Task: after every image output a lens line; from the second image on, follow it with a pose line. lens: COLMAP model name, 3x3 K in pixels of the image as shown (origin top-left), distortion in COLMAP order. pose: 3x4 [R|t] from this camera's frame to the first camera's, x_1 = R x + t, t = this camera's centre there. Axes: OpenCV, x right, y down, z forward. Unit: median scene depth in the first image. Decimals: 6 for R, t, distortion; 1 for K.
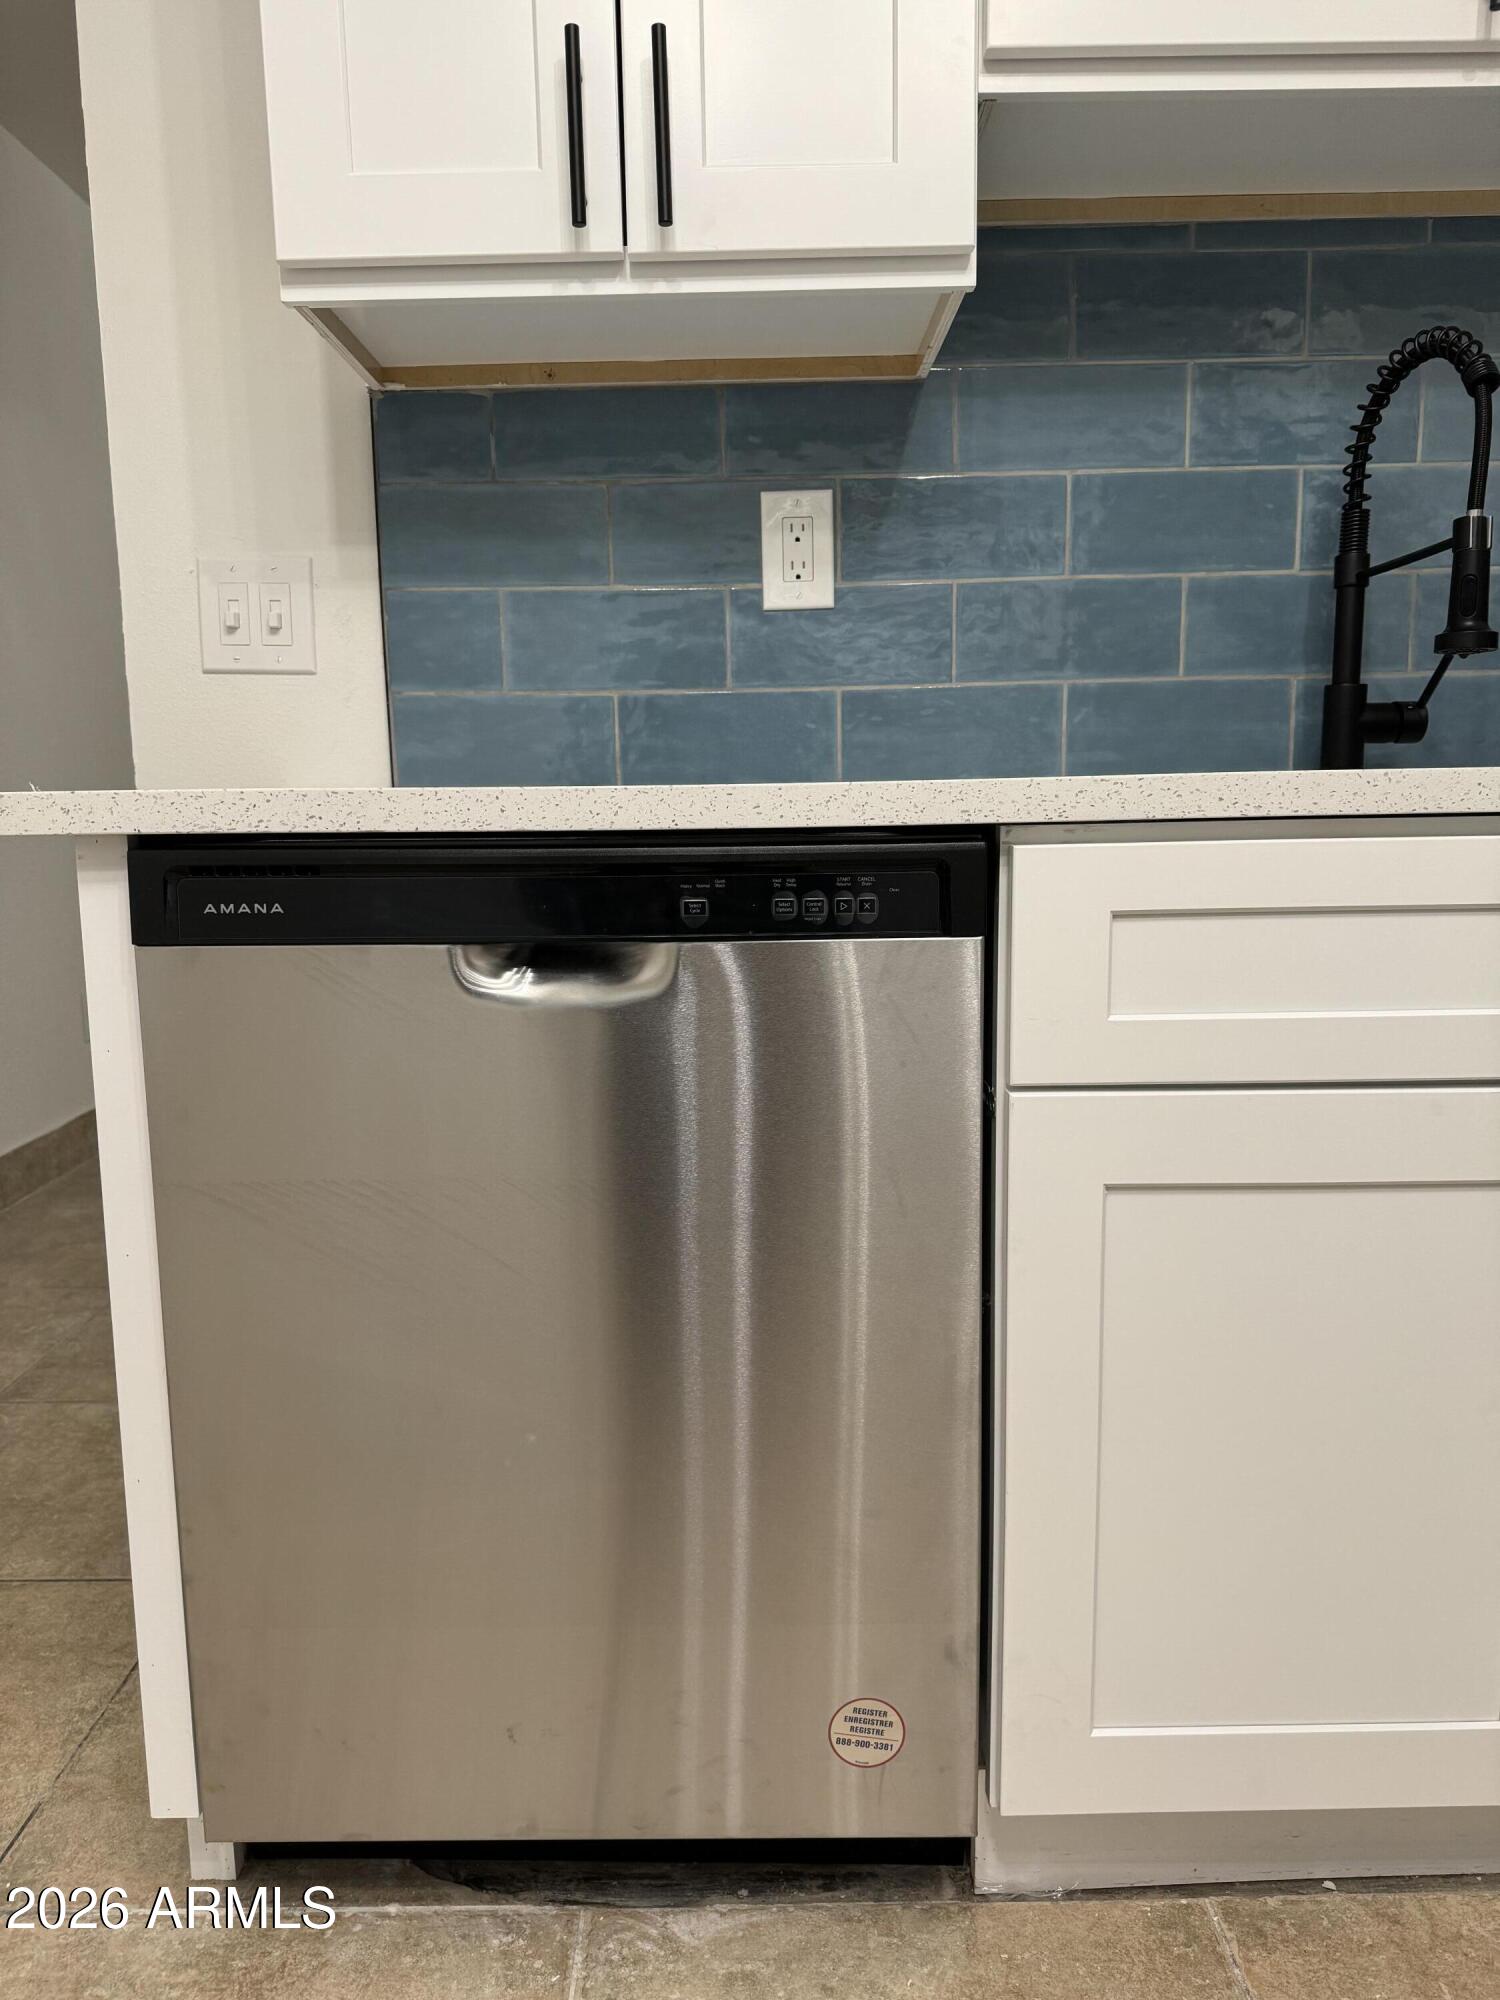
lens RADIAL K [[1424.6, 0, 751.2], [0, 1424.6, 1002.3], [0, 0, 1]] dist [0.030408, -0.031975]
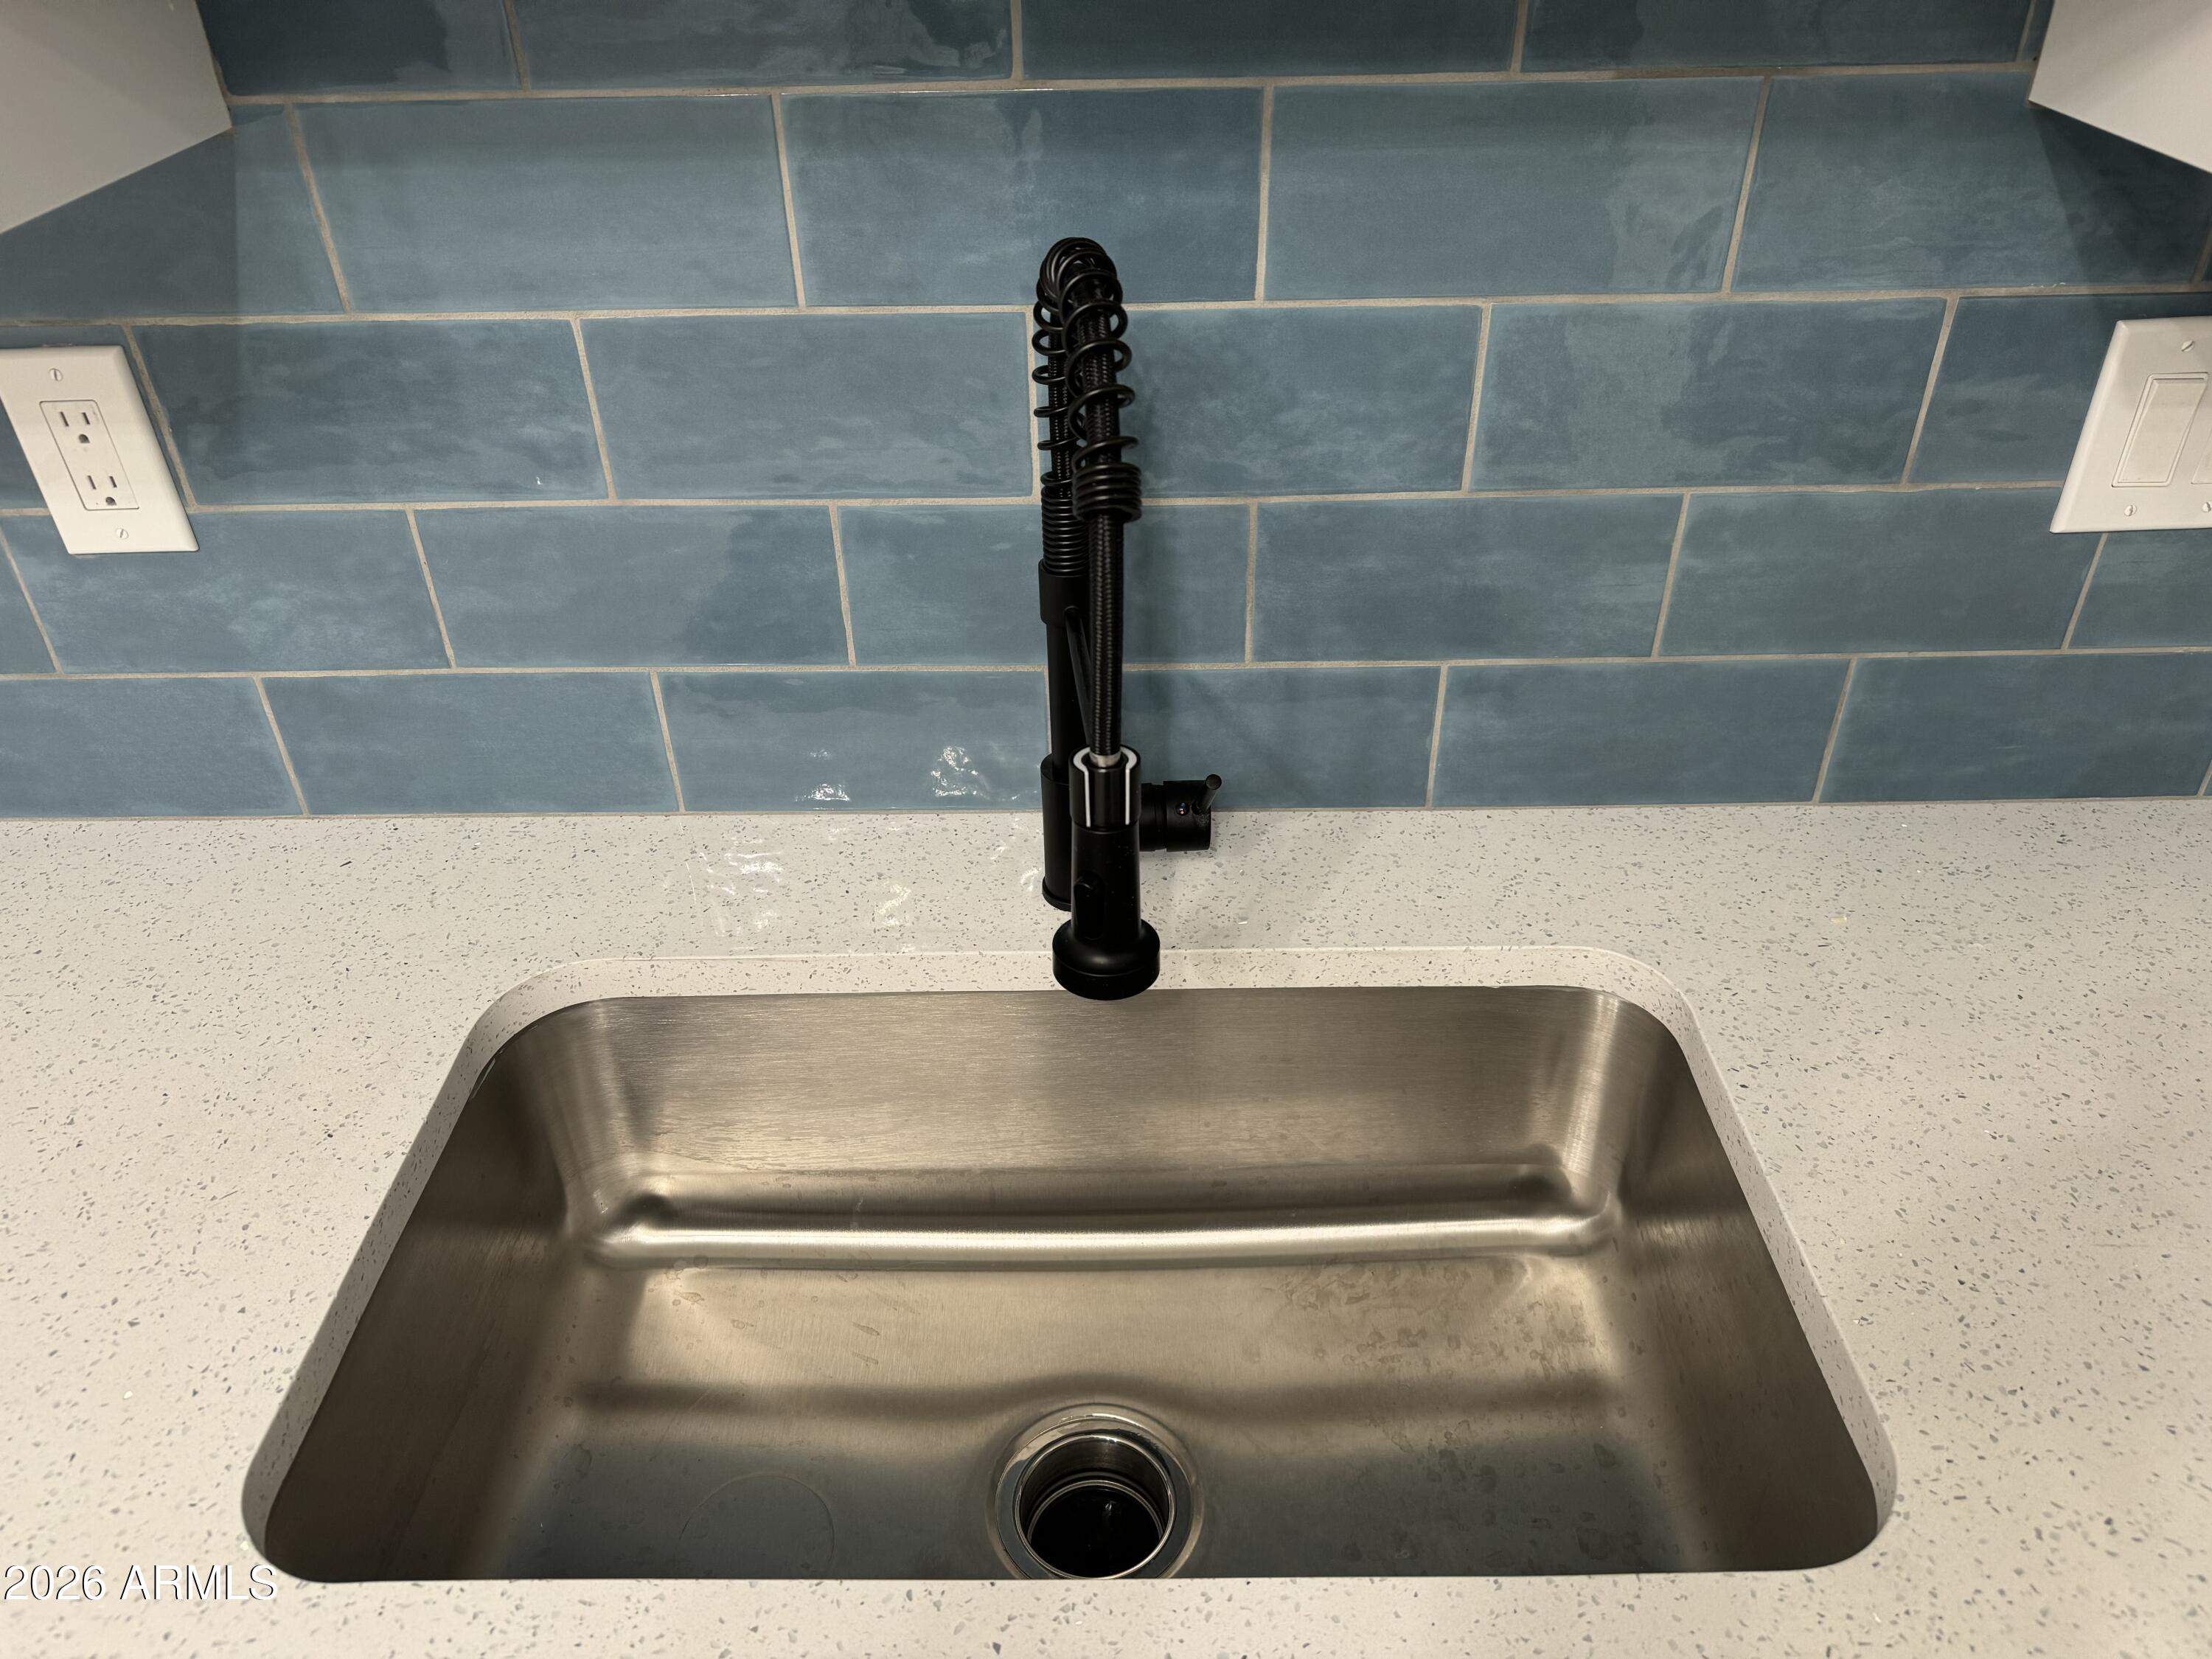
lens RADIAL K [[1575.6, 0, 1100.8], [0, 1575.6, 829.8], [0, 0, 1]] dist [0.030408, -0.031975]
pose [[0.999976, -0.003939, 0.005679, 0.401990], [0.001302, 0.914344, 0.404935, -0.427942], [-0.006787, -0.404918, 0.914328, 0.409214]]
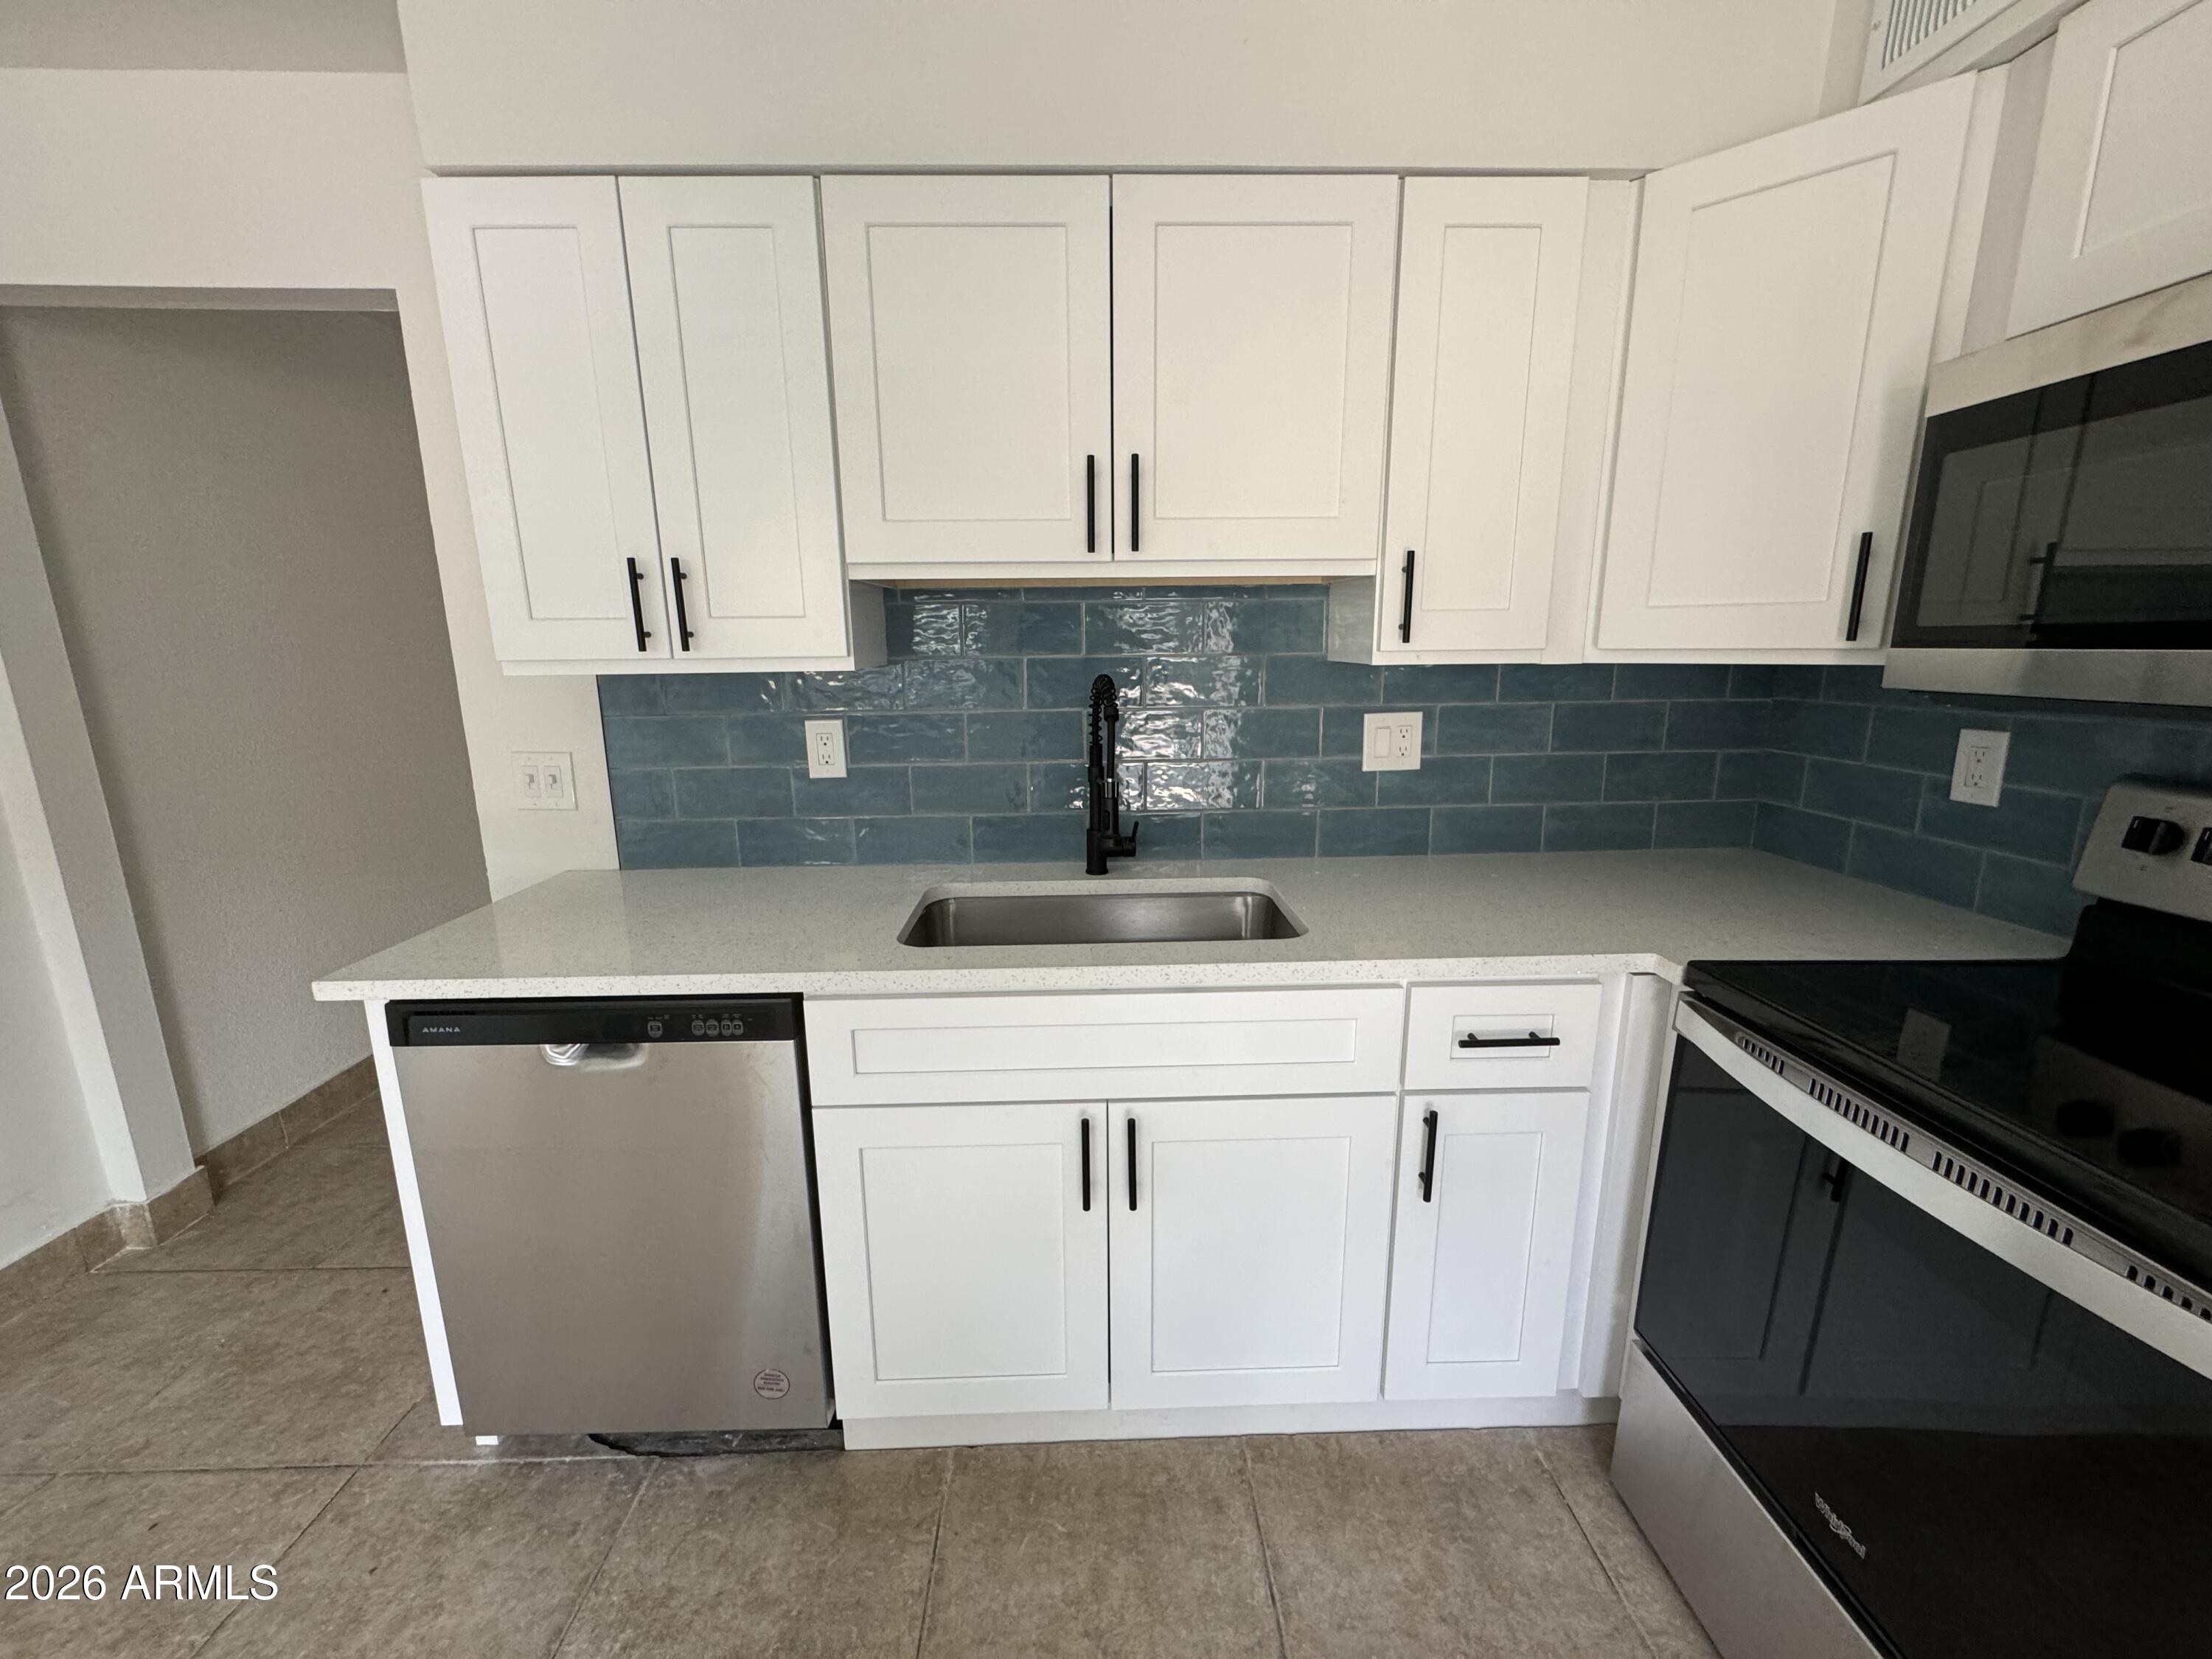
lens RADIAL K [[891.2, 0, 1106.3], [0, 891.2, 840.8], [0, 0, 1]] dist [0.001178, 0.000171]
pose [[0.999465, 0.002019, 0.032659, 0.370995], [-0.004148, 0.997860, 0.065250, -0.274427], [-0.032458, -0.065351, 0.997334, -0.209239]]
